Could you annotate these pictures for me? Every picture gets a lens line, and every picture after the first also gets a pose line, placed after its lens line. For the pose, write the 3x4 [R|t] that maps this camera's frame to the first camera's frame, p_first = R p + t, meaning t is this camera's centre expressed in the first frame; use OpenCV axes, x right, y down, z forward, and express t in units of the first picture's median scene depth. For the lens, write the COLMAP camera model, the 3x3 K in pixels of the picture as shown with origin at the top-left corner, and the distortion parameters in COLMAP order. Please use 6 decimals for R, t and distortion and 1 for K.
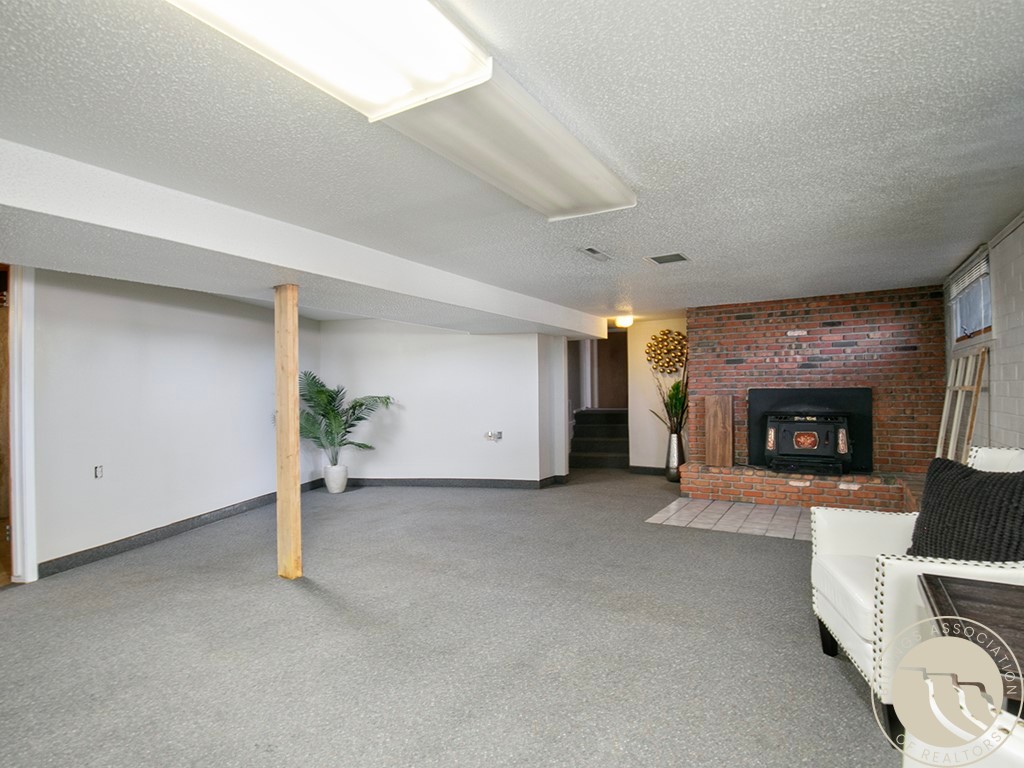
lens RADIAL K [[524.2, 0, 512.0], [0, 524.2, 384.0], [0, 0, 1]] dist [-0.025127, -0.000095]
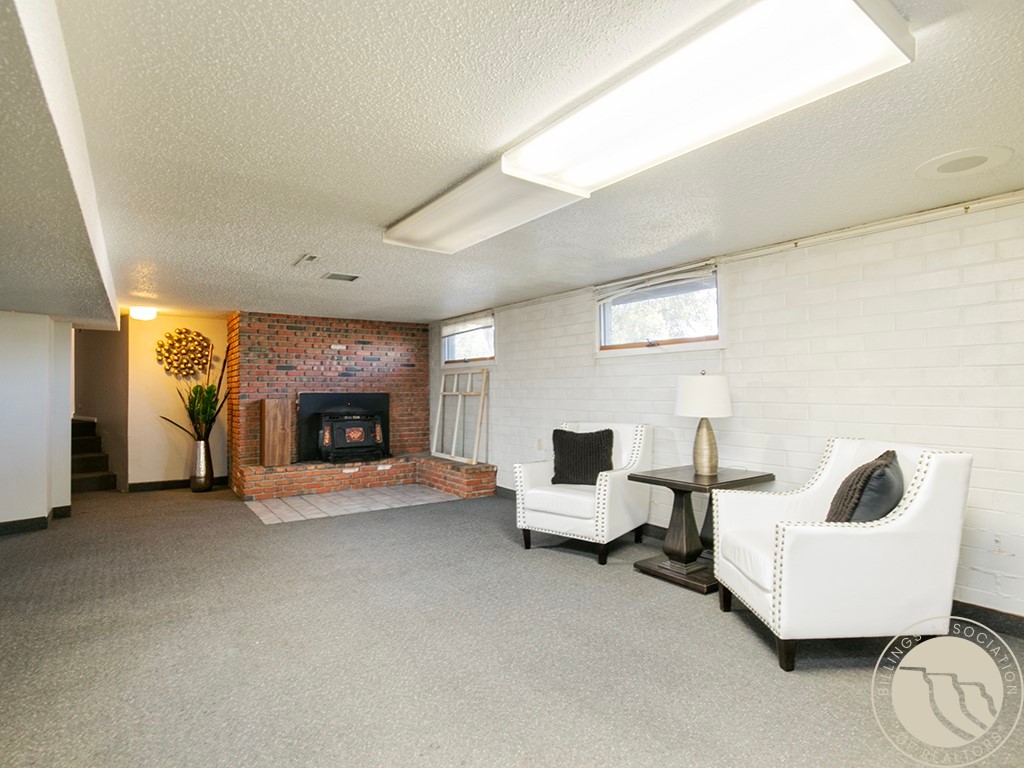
lens RADIAL K [[524.2, 0, 512.0], [0, 524.2, 384.0], [0, 0, 1]] dist [-0.025127, -0.000095]
pose [[0.419906, 0.023147, 0.907272, -0.381719], [-0.011934, 0.999729, -0.019982, 0.006901], [-0.907489, -0.002437, 0.420068, 0.126936]]
